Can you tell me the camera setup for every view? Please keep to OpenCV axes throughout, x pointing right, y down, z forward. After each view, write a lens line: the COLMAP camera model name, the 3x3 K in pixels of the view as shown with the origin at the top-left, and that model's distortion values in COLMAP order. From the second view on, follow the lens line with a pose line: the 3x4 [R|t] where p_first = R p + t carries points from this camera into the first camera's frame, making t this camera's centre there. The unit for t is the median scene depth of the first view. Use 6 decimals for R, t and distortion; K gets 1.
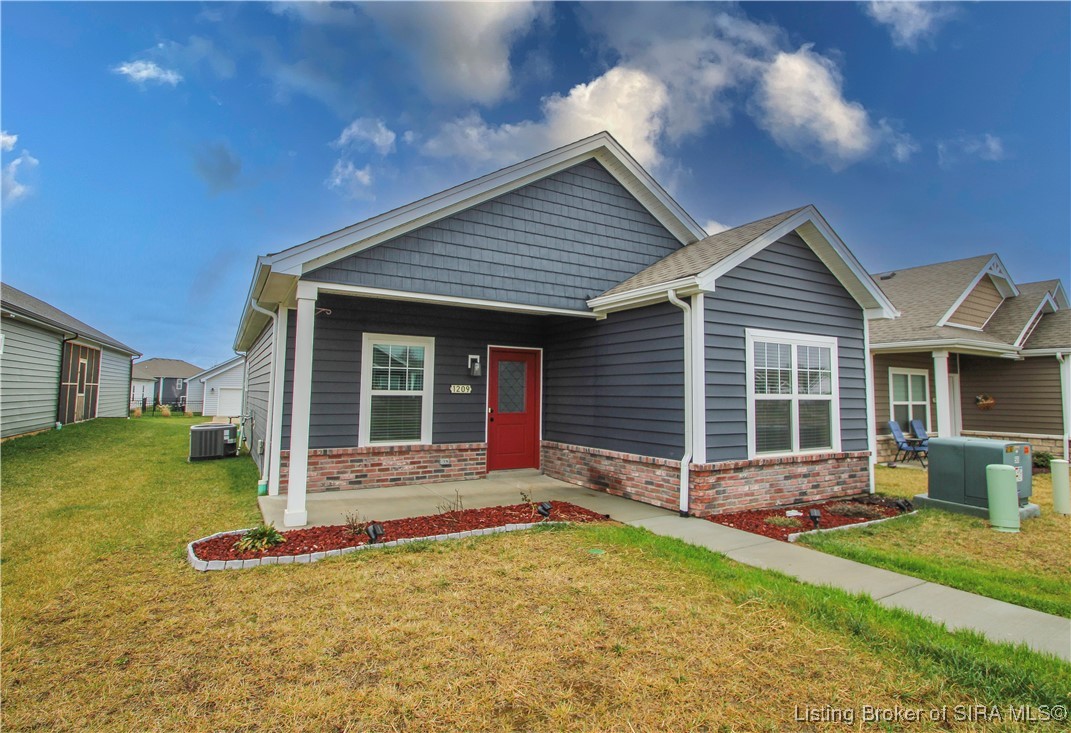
lens RADIAL K [[528.6, 0, 535.8], [0, 528.6, 359.0], [0, 0, 1]] dist [-0.002348, -0.001135]
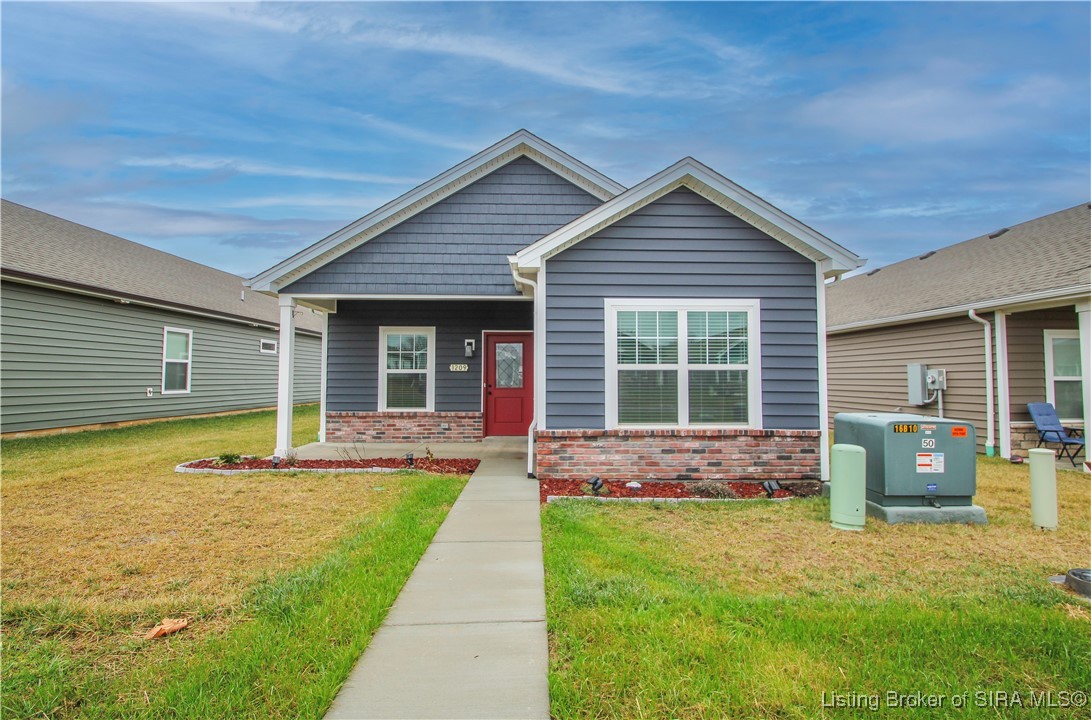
lens RADIAL K [[494.9, 0, 547.0], [0, 494.9, 361.7], [0, 0, 1]] dist [-0.005564, -0.000077]
pose [[0.876034, -0.026338, -0.481530, 0.655086], [0.039145, 0.999096, 0.016568, 0.035808], [0.480659, -0.033364, 0.876273, 0.107568]]
